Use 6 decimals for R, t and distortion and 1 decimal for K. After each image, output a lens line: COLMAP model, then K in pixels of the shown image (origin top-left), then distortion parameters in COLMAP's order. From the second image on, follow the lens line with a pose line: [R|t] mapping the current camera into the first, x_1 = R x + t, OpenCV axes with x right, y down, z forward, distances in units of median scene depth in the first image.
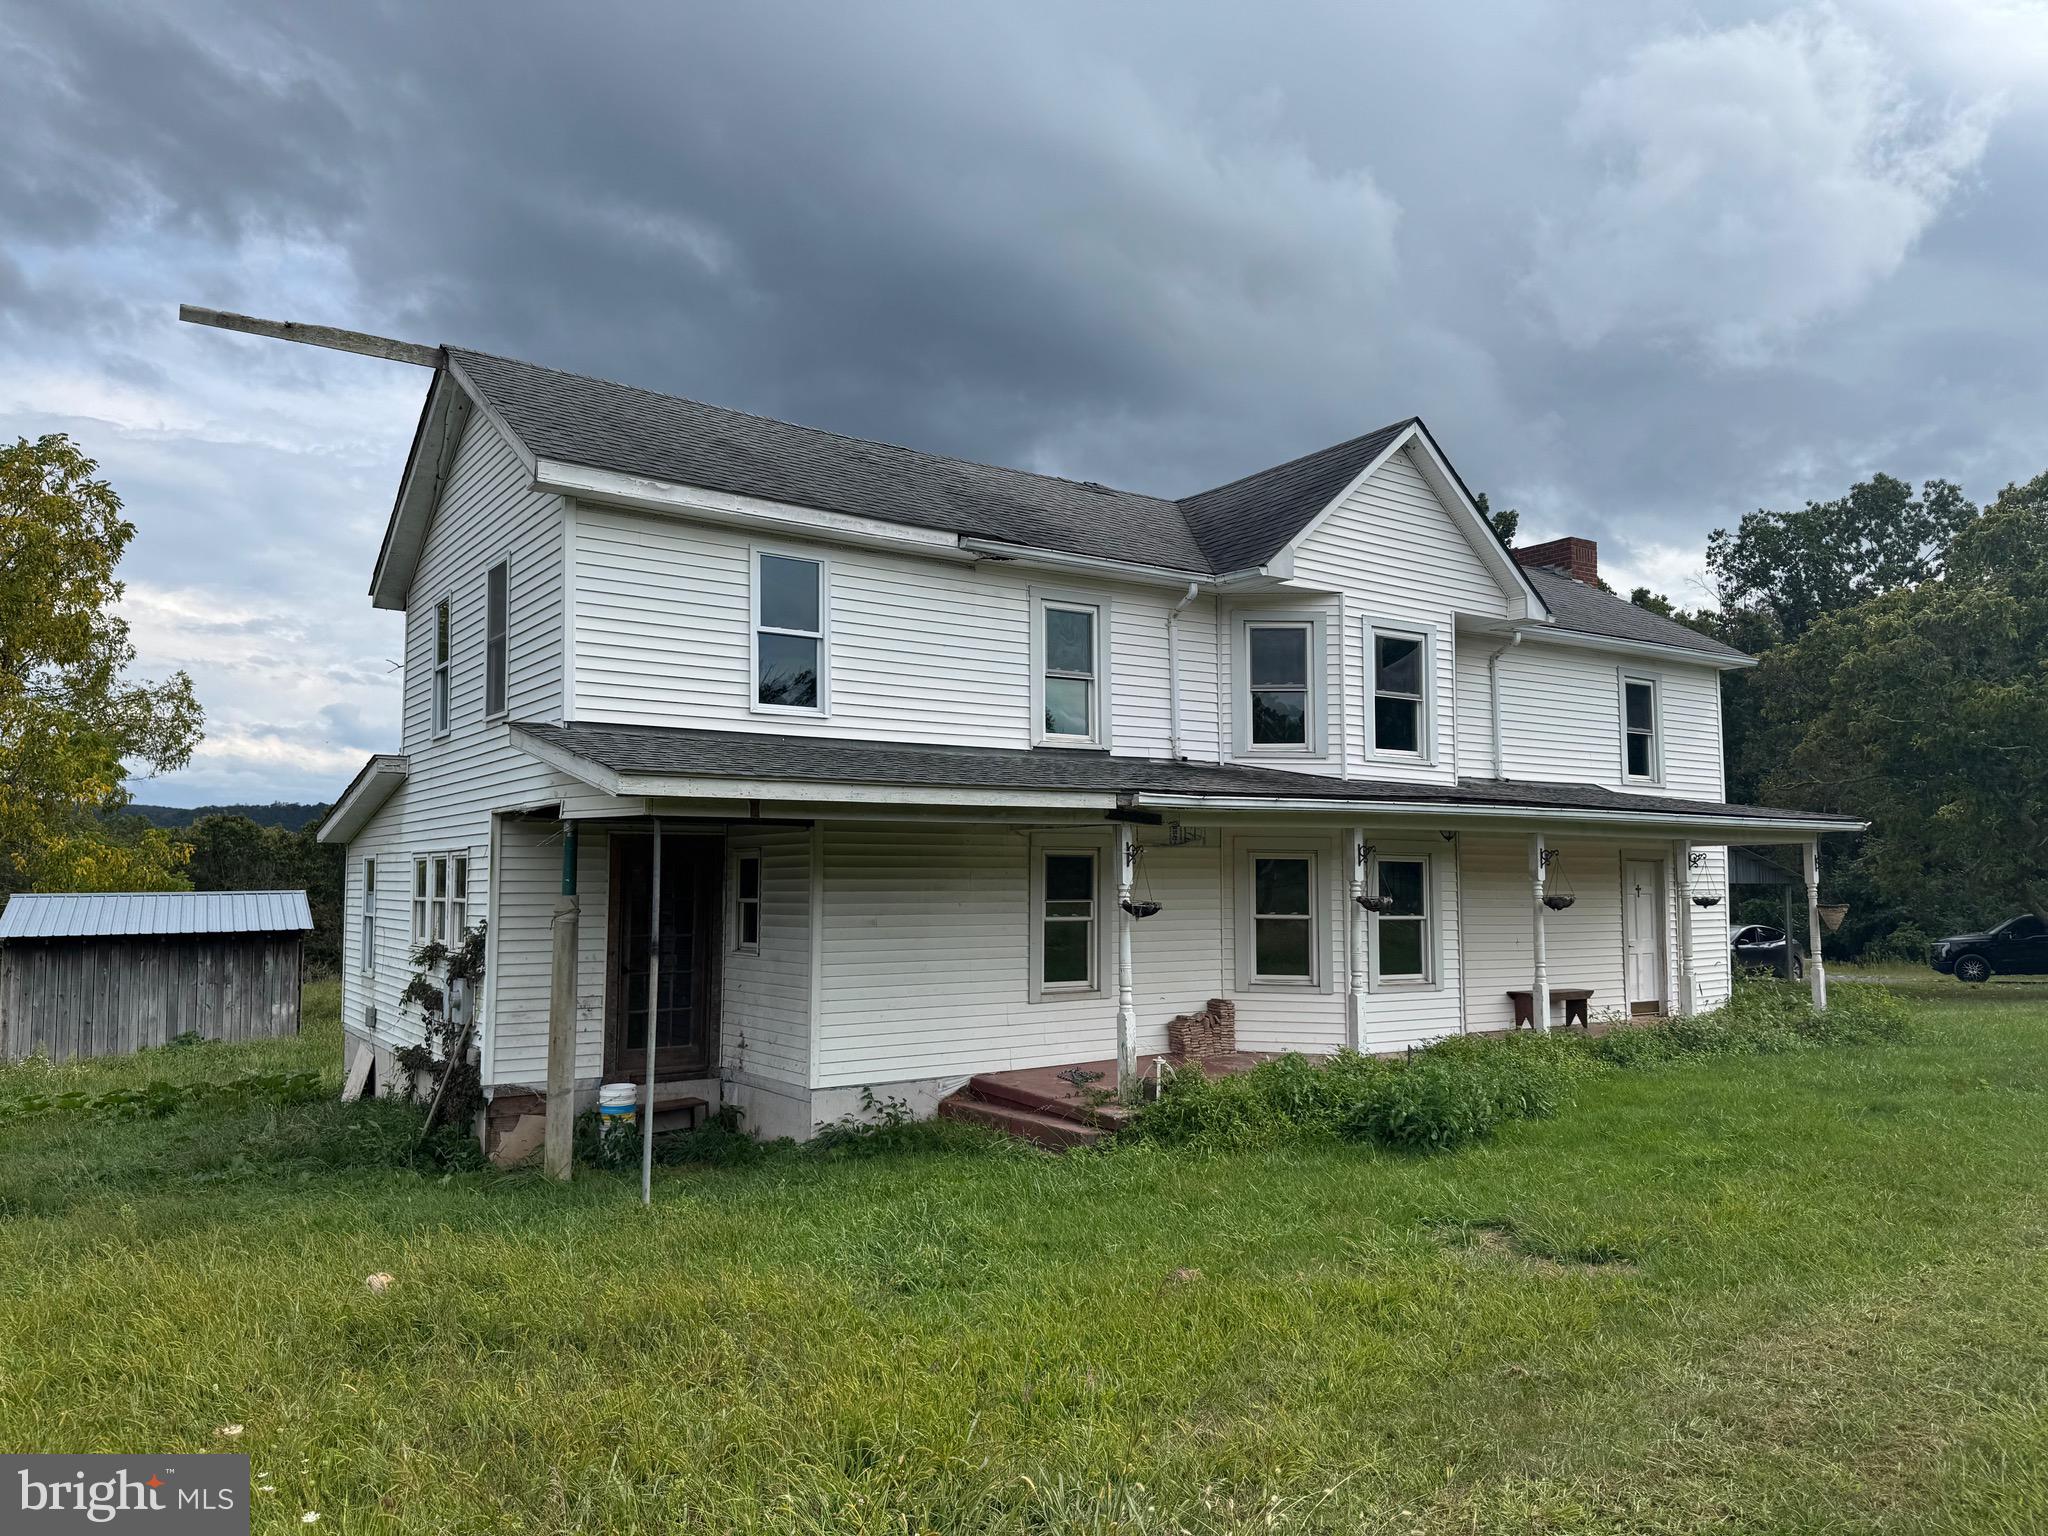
lens RADIAL K [[1467.8, 0, 1012.4], [0, 1467.8, 770.3], [0, 0, 1]] dist [0.049278, -0.006363]
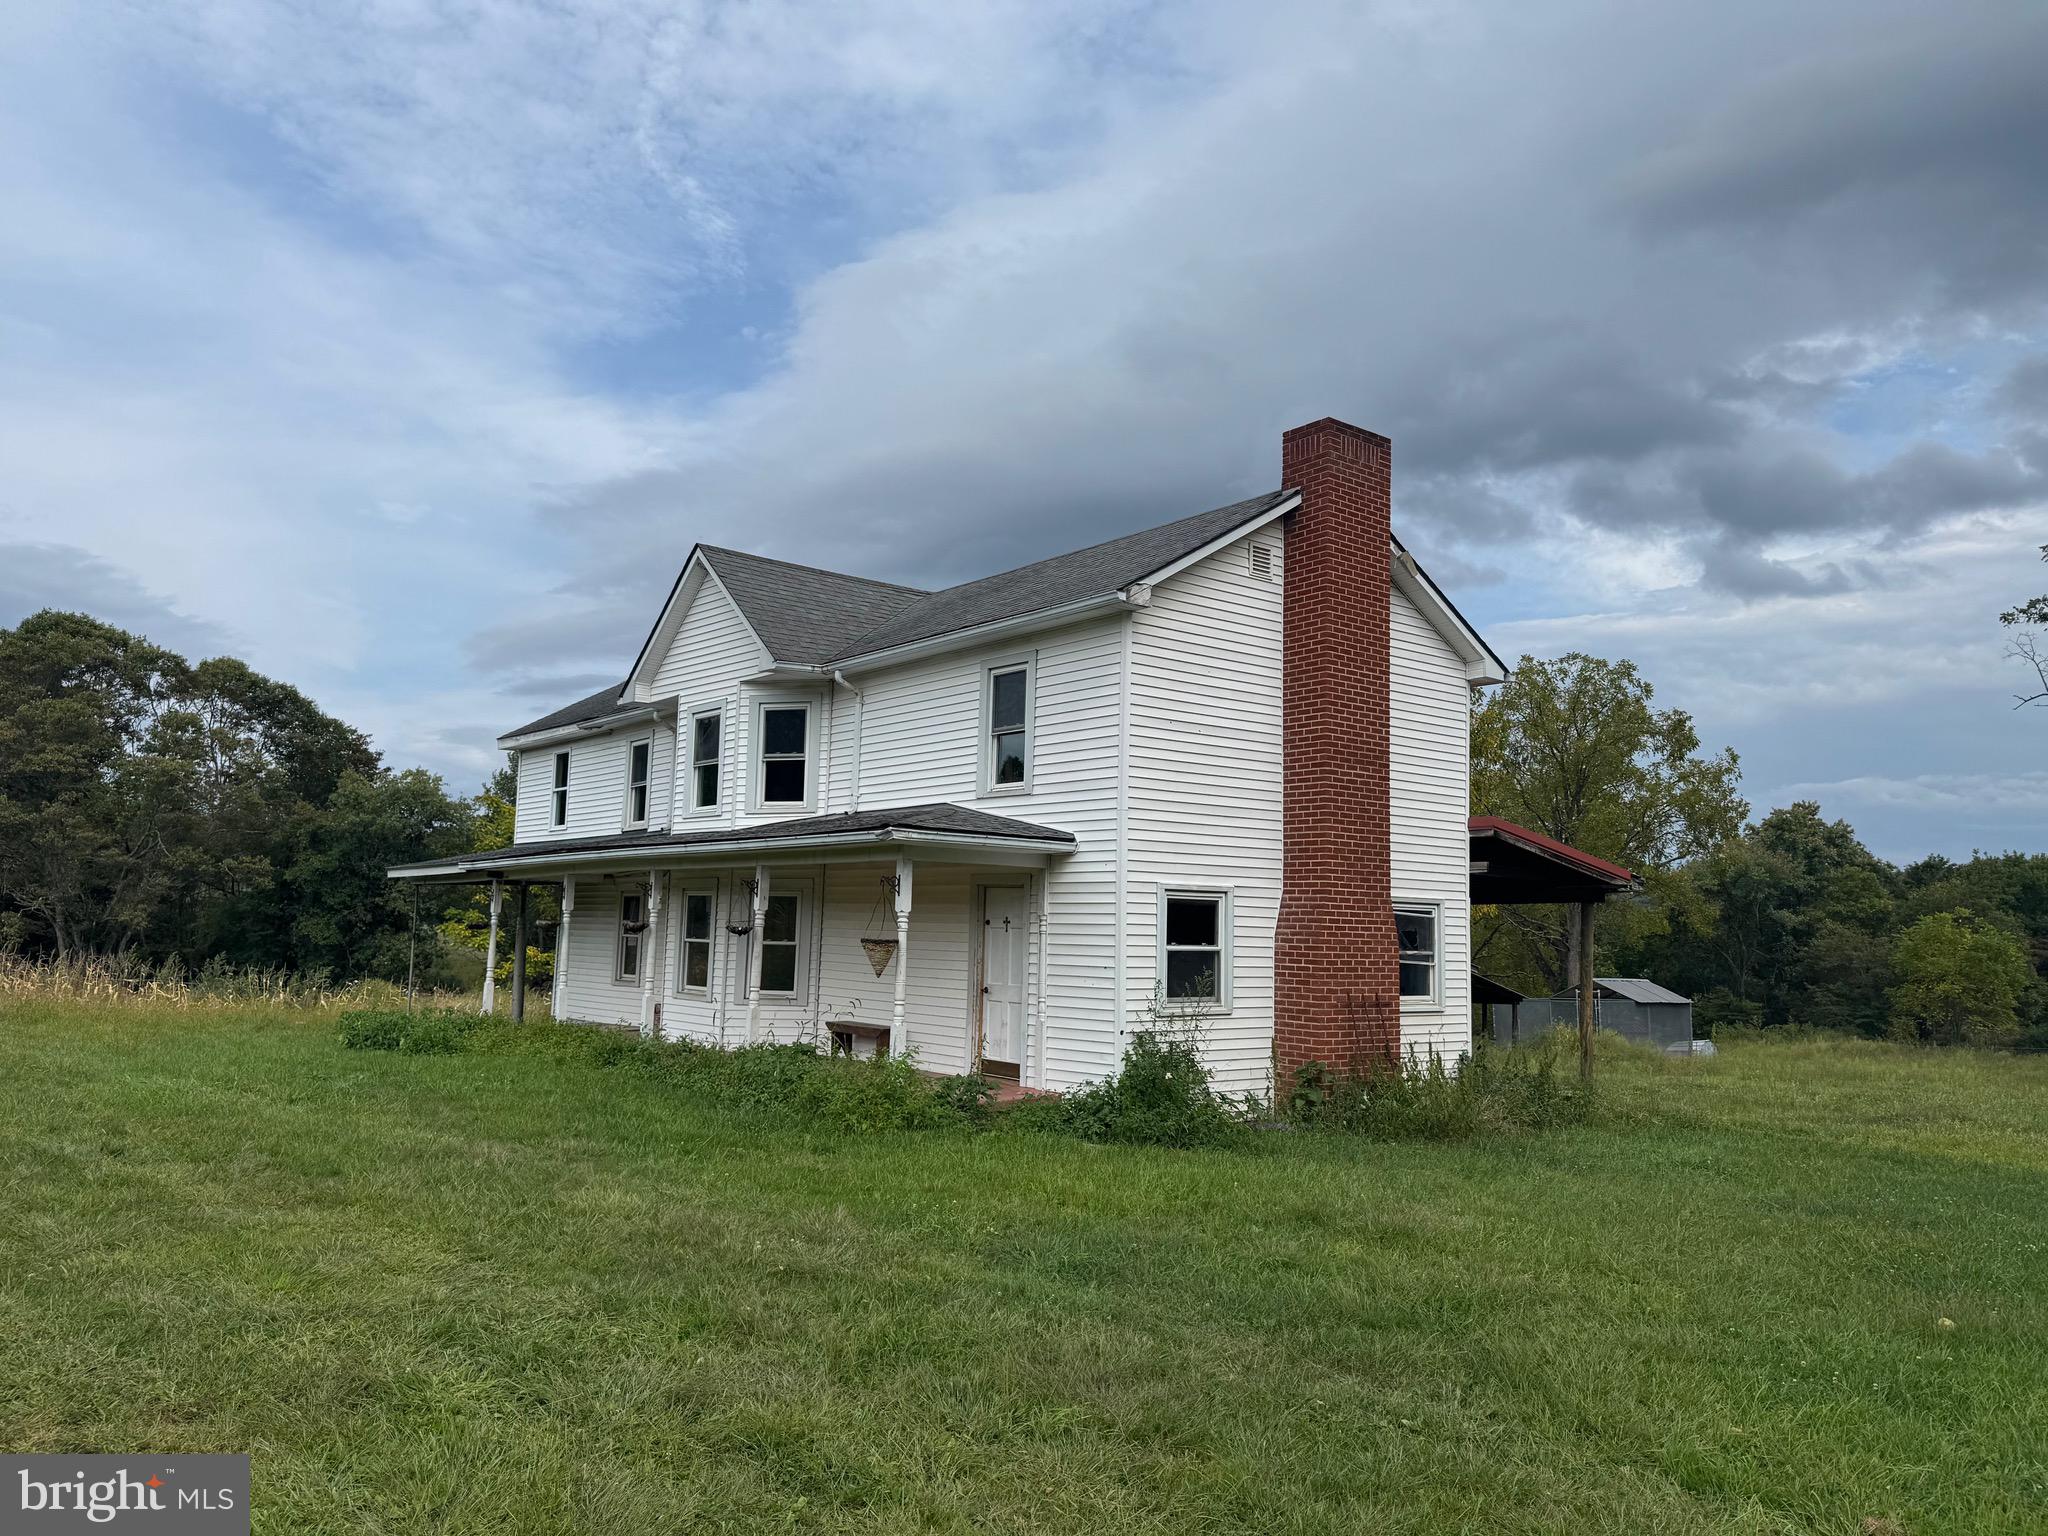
lens RADIAL K [[1467.8, 0, 1028.3], [0, 1467.8, 756.5], [0, 0, 1]] dist [0.049278, -0.006363]
pose [[0.084399, -0.113001, -0.990004, 1.439234], [0.056463, 0.992495, -0.108472, 0.090437], [0.994831, -0.046744, 0.090146, 1.093306]]
